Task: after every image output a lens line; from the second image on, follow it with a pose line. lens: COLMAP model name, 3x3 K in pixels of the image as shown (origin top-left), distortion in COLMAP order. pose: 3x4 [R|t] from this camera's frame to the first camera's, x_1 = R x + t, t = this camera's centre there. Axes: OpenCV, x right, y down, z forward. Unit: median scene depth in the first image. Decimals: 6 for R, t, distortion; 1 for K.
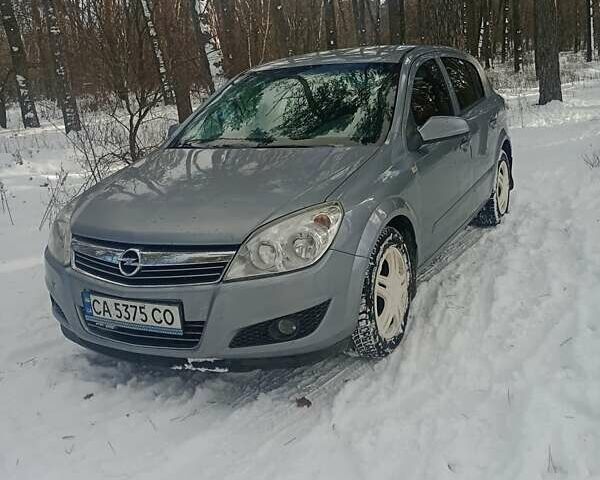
lens RADIAL K [[667.1, 0, 299.5], [0, 667.1, 240.6], [0, 0, 1]] dist [0.034664, 0.000000]
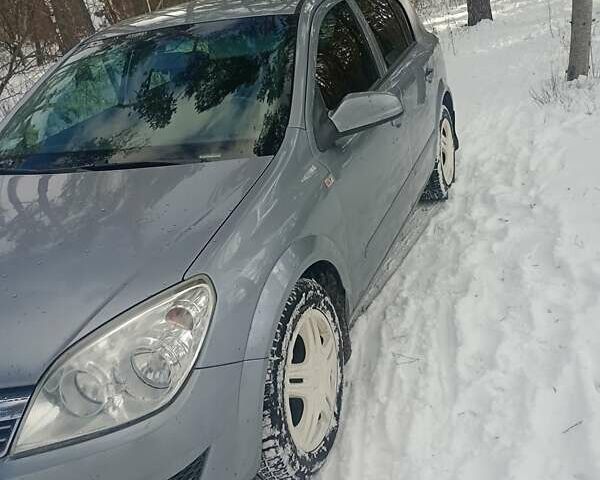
lens RADIAL K [[667.1, 0, 300.5], [0, 667.1, 237.3], [0, 0, 1]] dist [0.034664, 0.000000]
pose [[0.989973, -0.114840, 0.082245, 0.090250], [0.106627, 0.989446, 0.098122, -0.132560], [-0.092645, -0.088369, 0.991770, 0.369359]]
